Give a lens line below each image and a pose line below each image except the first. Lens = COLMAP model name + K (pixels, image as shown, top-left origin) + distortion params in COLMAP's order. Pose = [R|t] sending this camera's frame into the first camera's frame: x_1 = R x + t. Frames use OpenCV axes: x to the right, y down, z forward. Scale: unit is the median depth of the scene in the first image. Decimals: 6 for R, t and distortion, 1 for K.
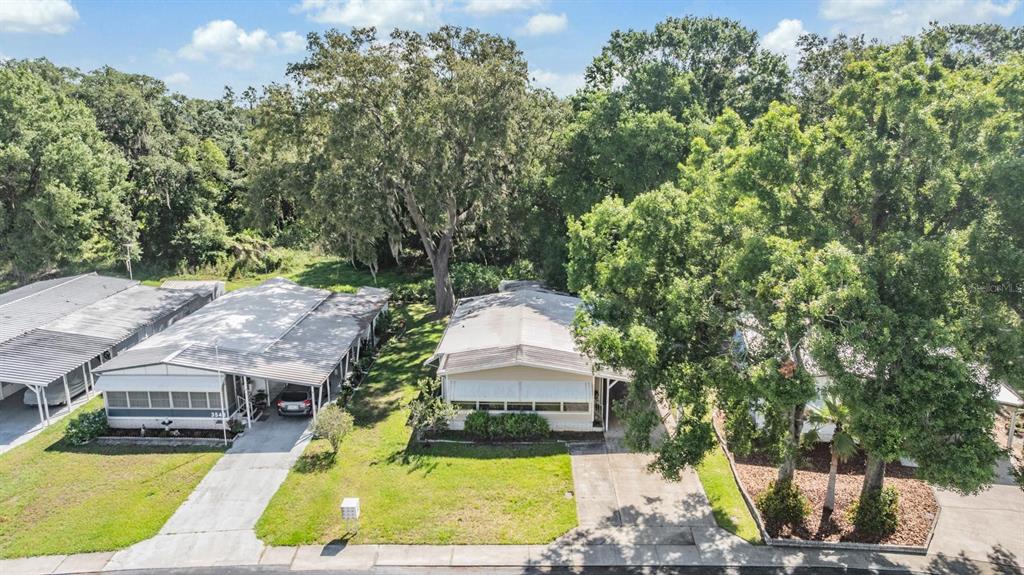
lens RADIAL K [[719.3, 0, 512.0], [0, 719.3, 287.5], [0, 0, 1]] dist [-0.044774, 0.052972]
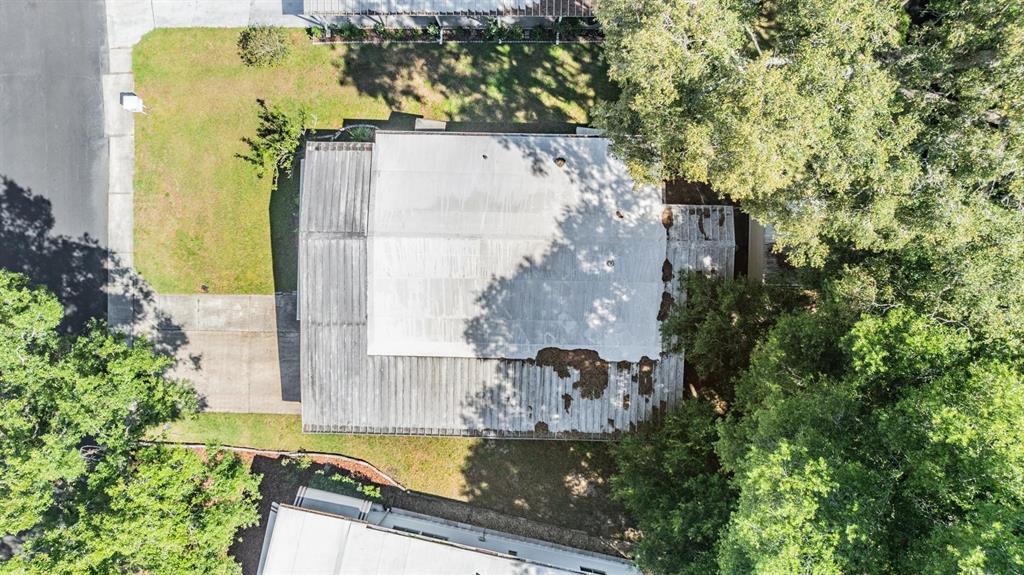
lens RADIAL K [[719.3, 0, 512.0], [0, 719.3, 287.5], [0, 0, 1]] dist [-0.044774, 0.052972]
pose [[0.012610, 0.999560, -0.026849, 0.095840], [-0.217053, 0.028948, 0.975731, -0.761103], [0.976078, -0.006476, 0.217322, 1.036962]]
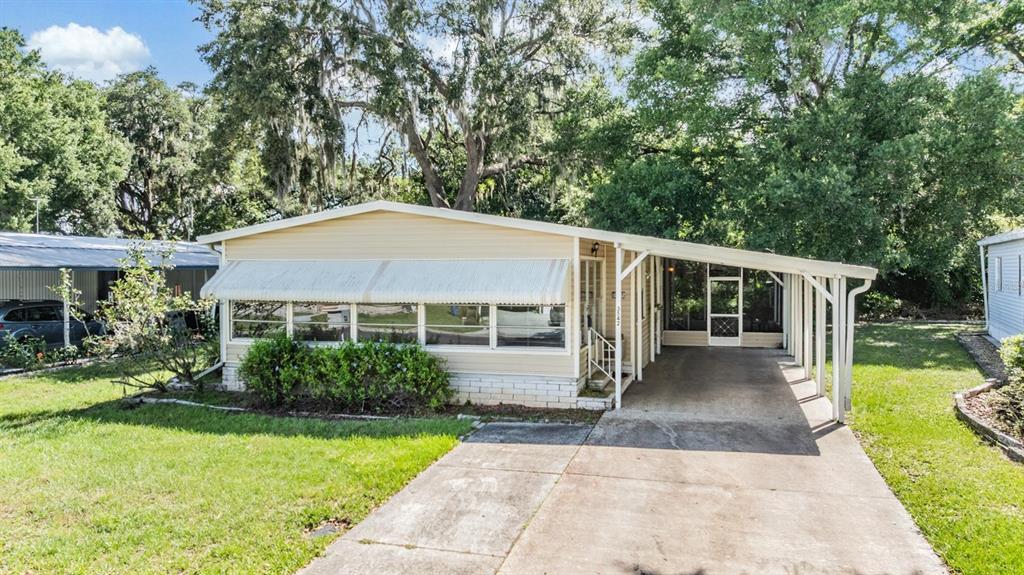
lens RADIAL K [[725.7, 0, 513.4], [0, 725.7, 275.1], [0, 0, 1]] dist [-0.025954, 0.004775]
pose [[0.969143, 0.001989, -0.246493, 0.169886], [-0.056597, 0.975048, -0.214658, 0.215309], [0.239916, 0.221985, 0.945073, 0.648024]]
